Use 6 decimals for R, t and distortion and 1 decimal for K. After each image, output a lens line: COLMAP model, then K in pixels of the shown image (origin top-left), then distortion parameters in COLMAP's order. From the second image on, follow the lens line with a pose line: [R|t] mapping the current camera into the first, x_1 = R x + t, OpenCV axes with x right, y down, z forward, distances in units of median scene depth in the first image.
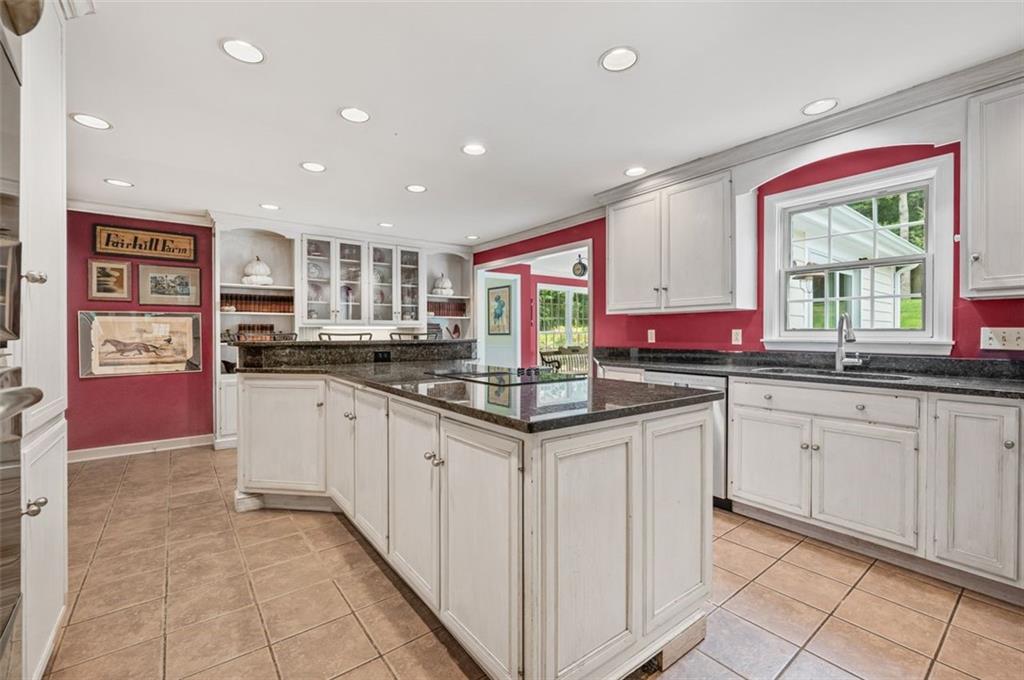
lens RADIAL K [[441.8, 0, 512.5], [0, 441.8, 336.0], [0, 0, 1]] dist [-0.000039, -0.000033]
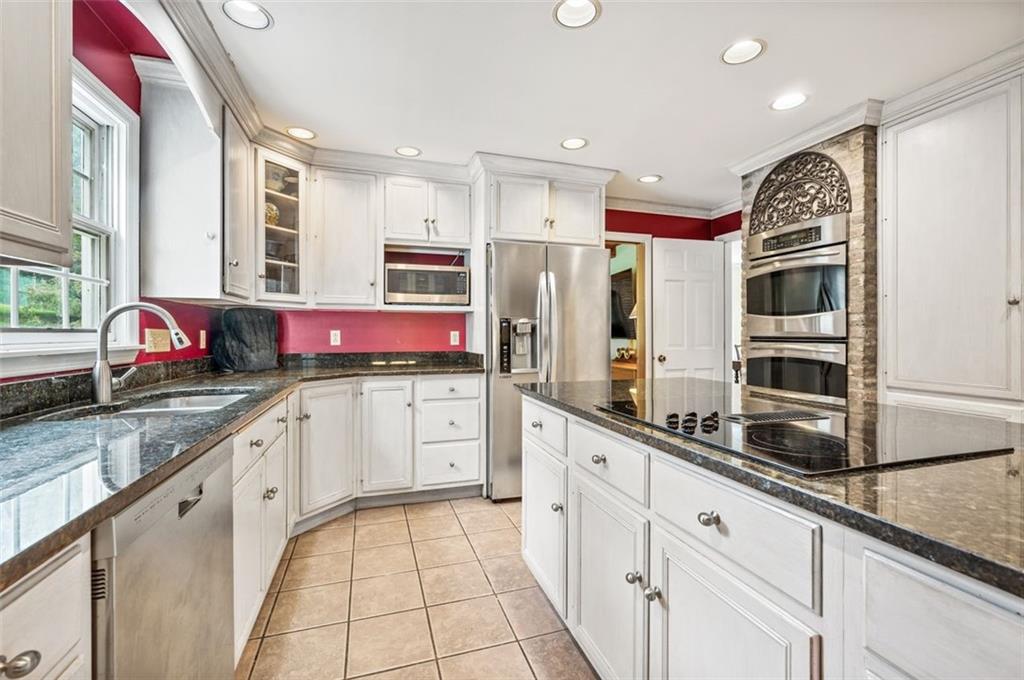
lens RADIAL K [[441.8, 0, 509.6], [0, 441.8, 337.7], [0, 0, 1]] dist [-0.000039, -0.000033]
pose [[-0.940577, 0.004376, 0.339552, 0.034690], [0.008665, 0.999901, 0.011116, -0.003713], [-0.339469, 0.013398, -0.940522, 0.900260]]
